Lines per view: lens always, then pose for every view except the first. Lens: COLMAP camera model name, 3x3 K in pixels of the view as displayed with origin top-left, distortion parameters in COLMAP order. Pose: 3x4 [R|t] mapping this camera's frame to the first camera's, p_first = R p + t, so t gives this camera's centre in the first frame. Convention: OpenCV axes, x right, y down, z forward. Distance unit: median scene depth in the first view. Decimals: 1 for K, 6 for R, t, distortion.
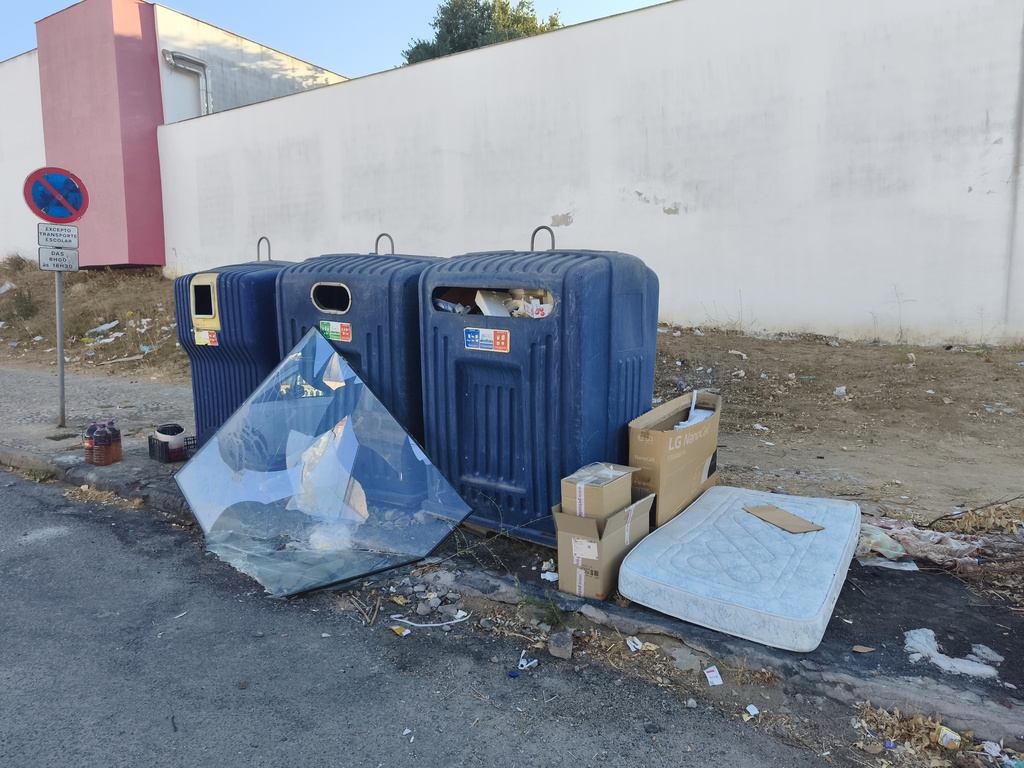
lens RADIAL K [[686.8, 0, 507.9], [0, 686.8, 378.6], [0, 0, 1]] dist [0.006396, 0.001436]
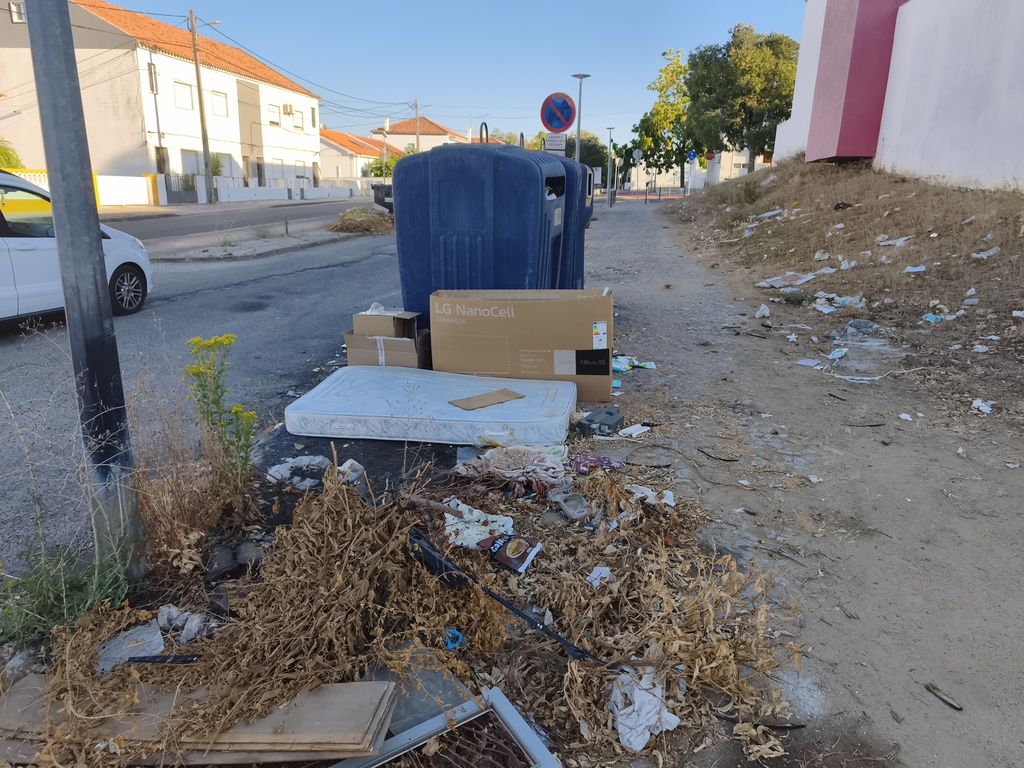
lens RADIAL K [[672.1, 0, 511.1], [0, 672.1, 383.5], [0, 0, 1]] dist [0.019157, 0.001149]
pose [[0.375738, 0.272136, -0.885869, 0.878012], [-0.129252, 0.961958, 0.240689, -0.049929], [0.917668, 0.024065, 0.396618, 0.412760]]
